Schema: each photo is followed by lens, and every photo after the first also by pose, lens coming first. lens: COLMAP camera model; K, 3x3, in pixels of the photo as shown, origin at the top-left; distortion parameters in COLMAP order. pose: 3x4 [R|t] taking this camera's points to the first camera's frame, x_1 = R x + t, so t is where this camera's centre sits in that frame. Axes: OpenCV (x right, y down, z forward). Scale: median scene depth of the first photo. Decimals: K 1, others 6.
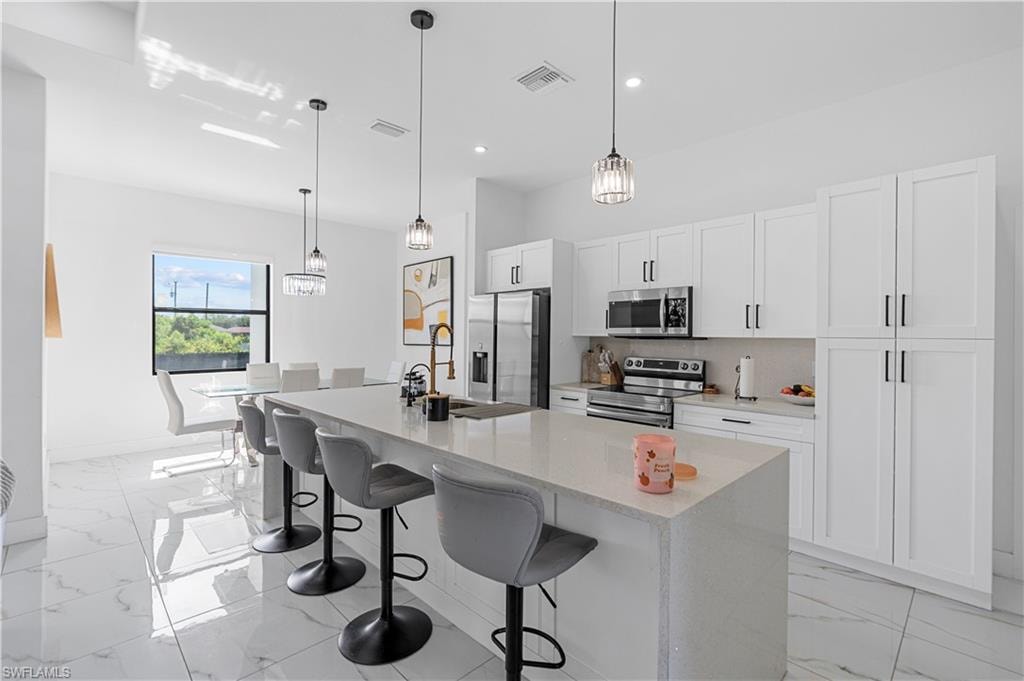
lens RADIAL K [[457.2, 0, 527.6], [0, 457.2, 332.3], [0, 0, 1]] dist [-0.002126, 0.001977]
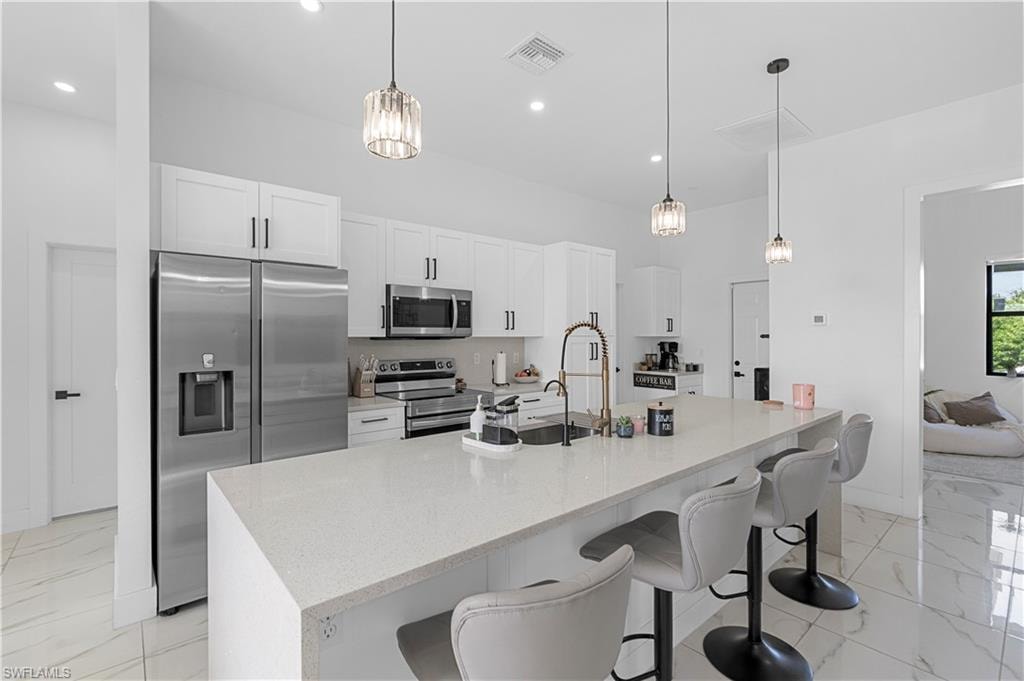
lens RADIAL K [[457.2, 0, 517.6], [0, 457.2, 338.1], [0, 0, 1]] dist [-0.002126, 0.001977]
pose [[0.091659, -0.013922, 0.995693, -0.658986], [-0.002715, 0.999895, 0.014230, -0.002208], [-0.995787, -0.004007, 0.091611, 0.711861]]
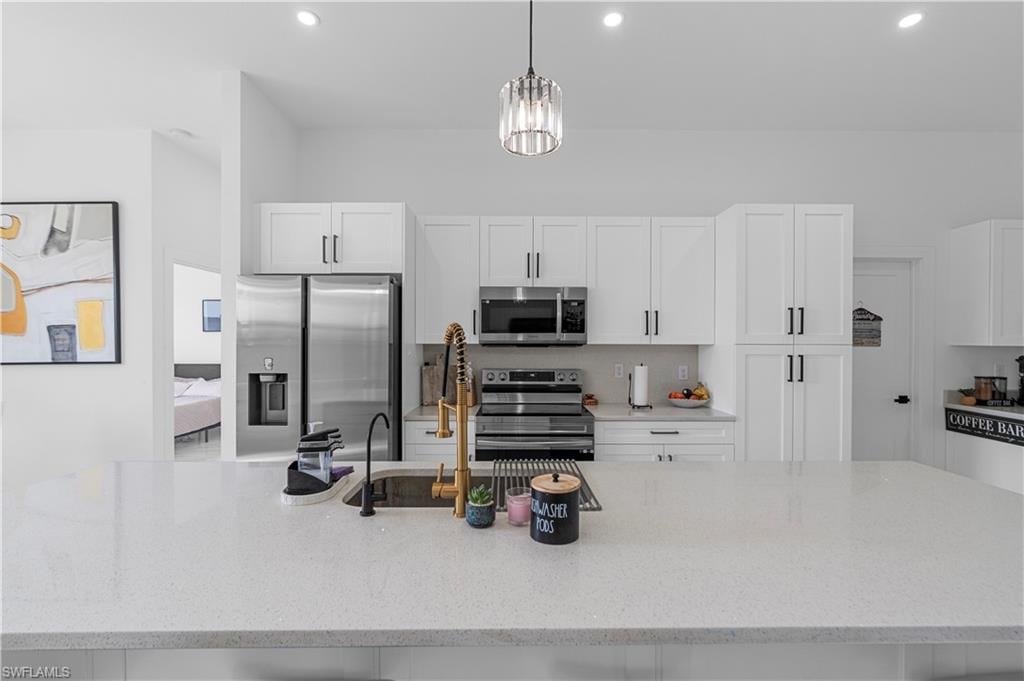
lens RADIAL K [[457.2, 0, 515.2], [0, 457.2, 337.1], [0, 0, 1]] dist [-0.002126, 0.001977]
pose [[0.712410, -0.001682, 0.701761, -0.333668], [0.000669, 0.999998, 0.001718, -0.004516], [-0.701763, -0.000754, 0.712410, 0.419734]]
